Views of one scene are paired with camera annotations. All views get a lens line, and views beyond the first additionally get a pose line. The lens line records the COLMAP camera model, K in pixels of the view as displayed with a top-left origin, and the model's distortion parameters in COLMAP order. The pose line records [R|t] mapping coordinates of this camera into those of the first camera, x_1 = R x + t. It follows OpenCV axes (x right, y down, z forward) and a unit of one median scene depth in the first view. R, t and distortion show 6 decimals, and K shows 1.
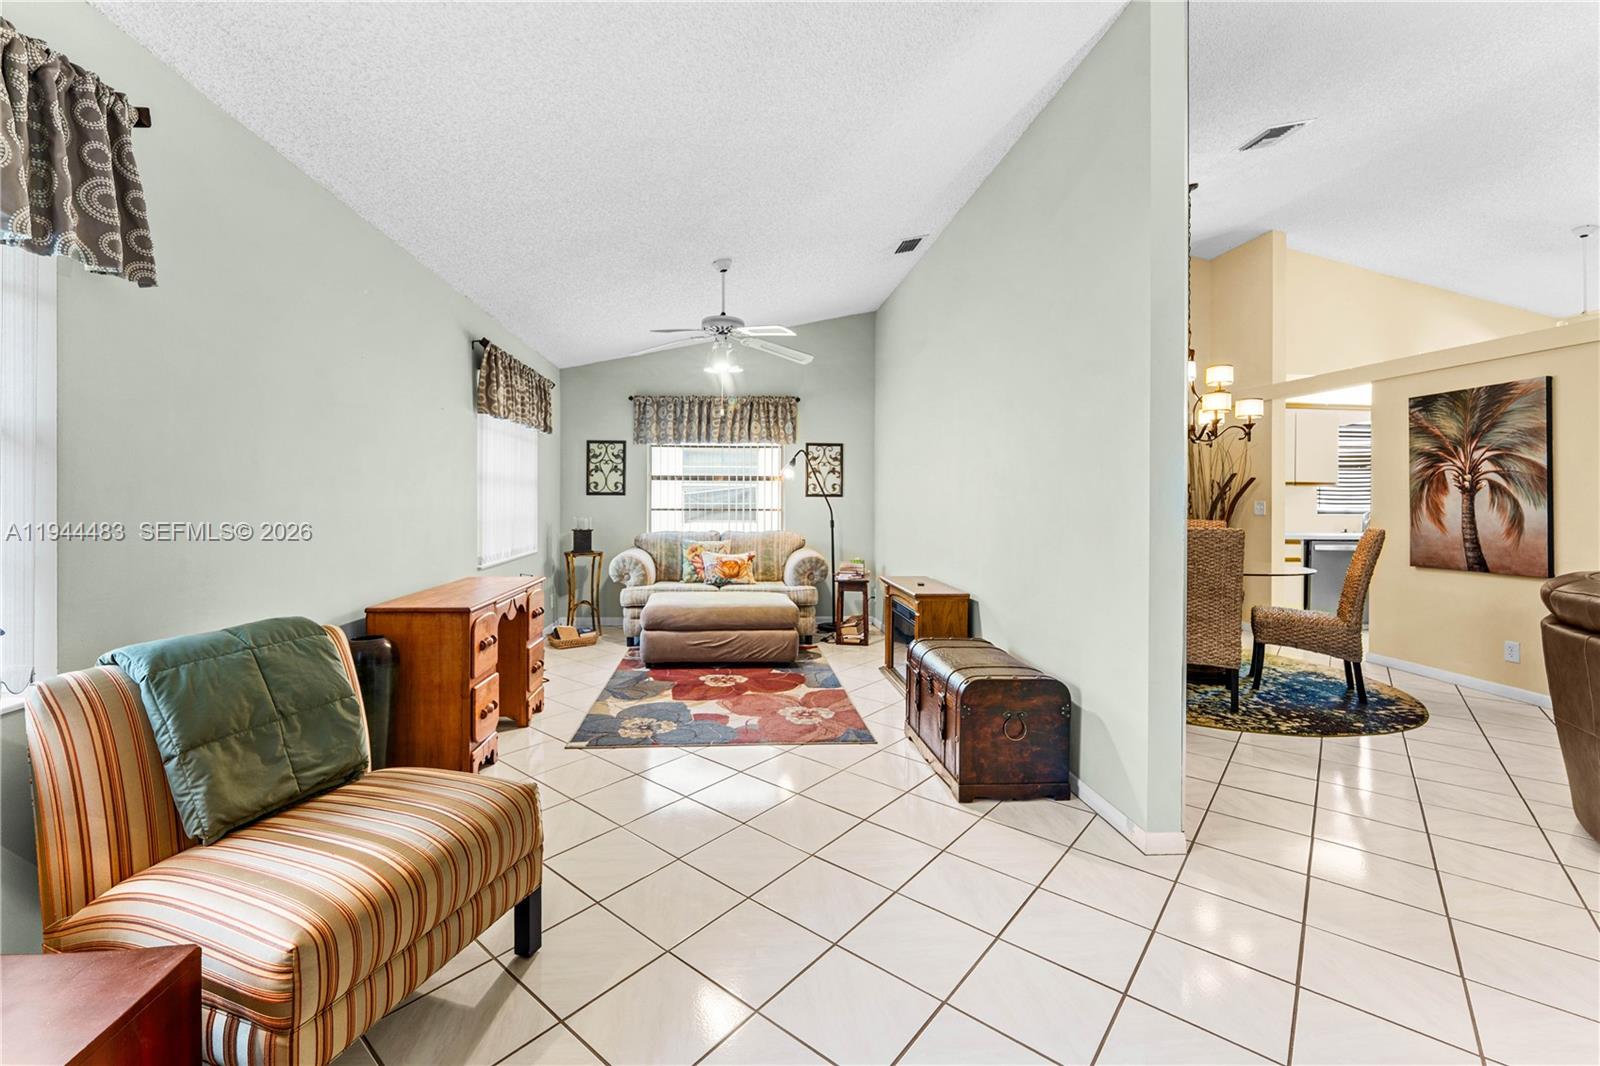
lens RADIAL K [[670.7, 0, 784.8], [0, 670.7, 490.5], [0, 0, 1]] dist [-0.002852, 0.000249]
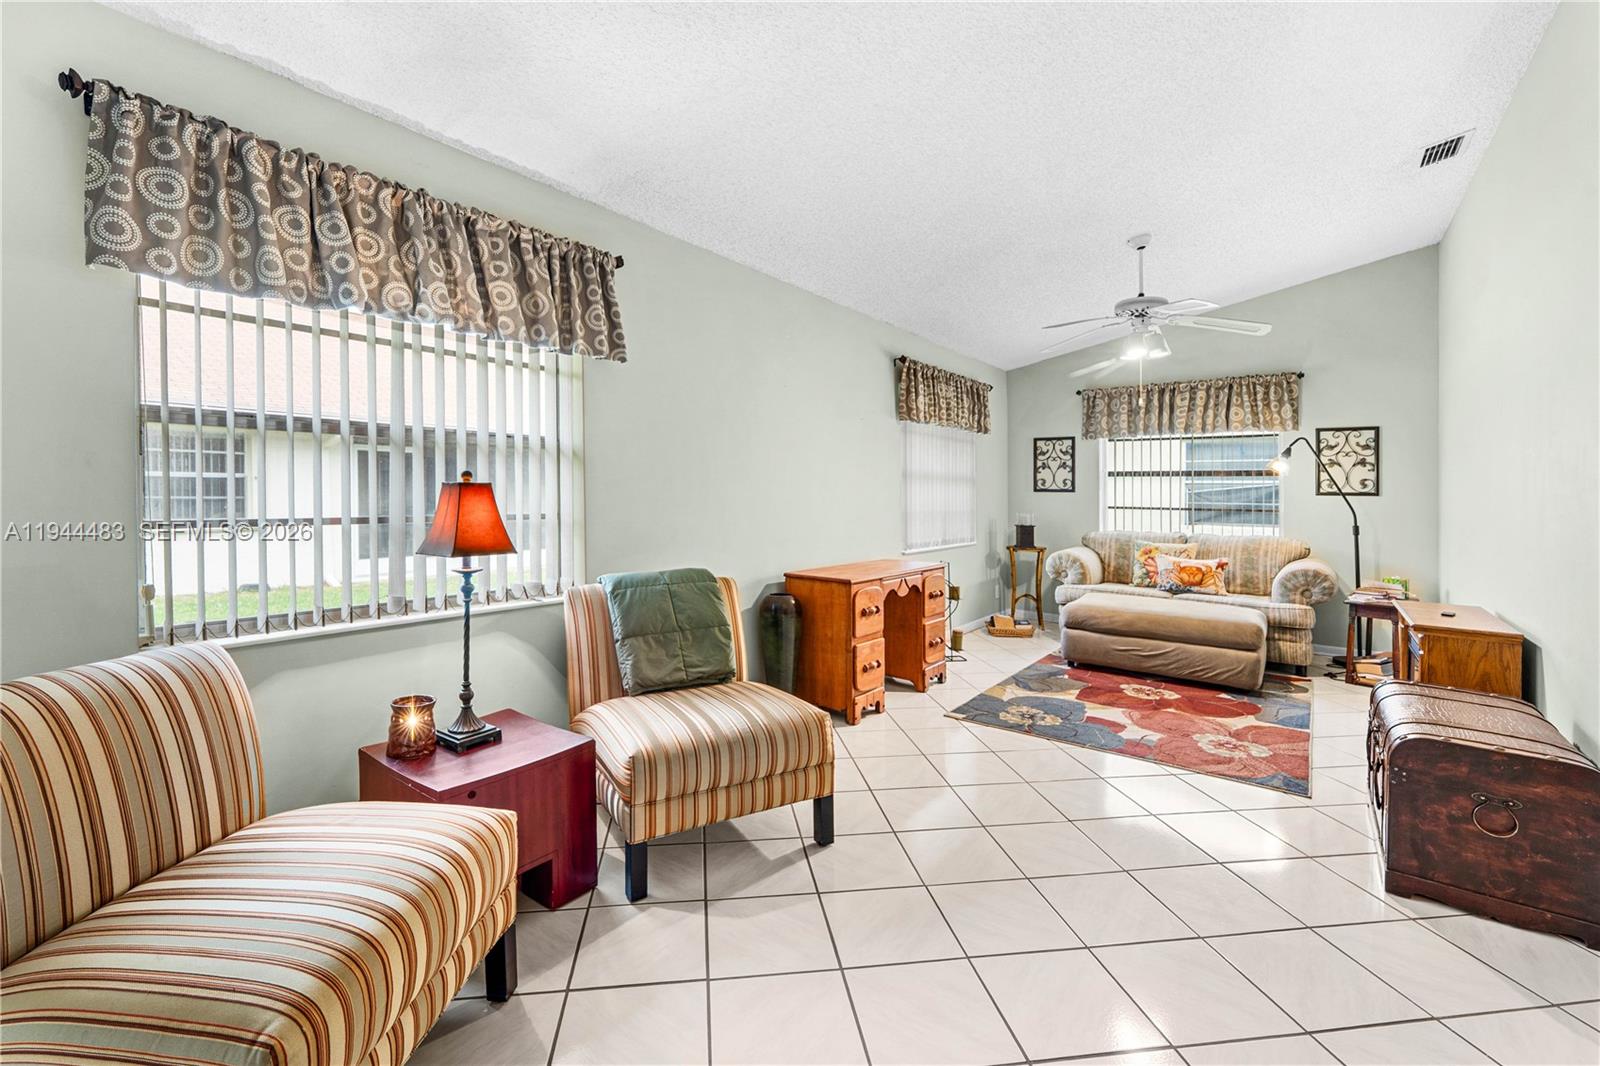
lens RADIAL K [[670.7, 0, 816.6], [0, 670.7, 499.5], [0, 0, 1]] dist [-0.002852, 0.000249]
pose [[0.773793, 0.010800, -0.633346, 0.177901], [-0.000783, 0.999870, 0.016094, 0.004065], [0.633438, -0.011957, 0.773701, 0.001263]]
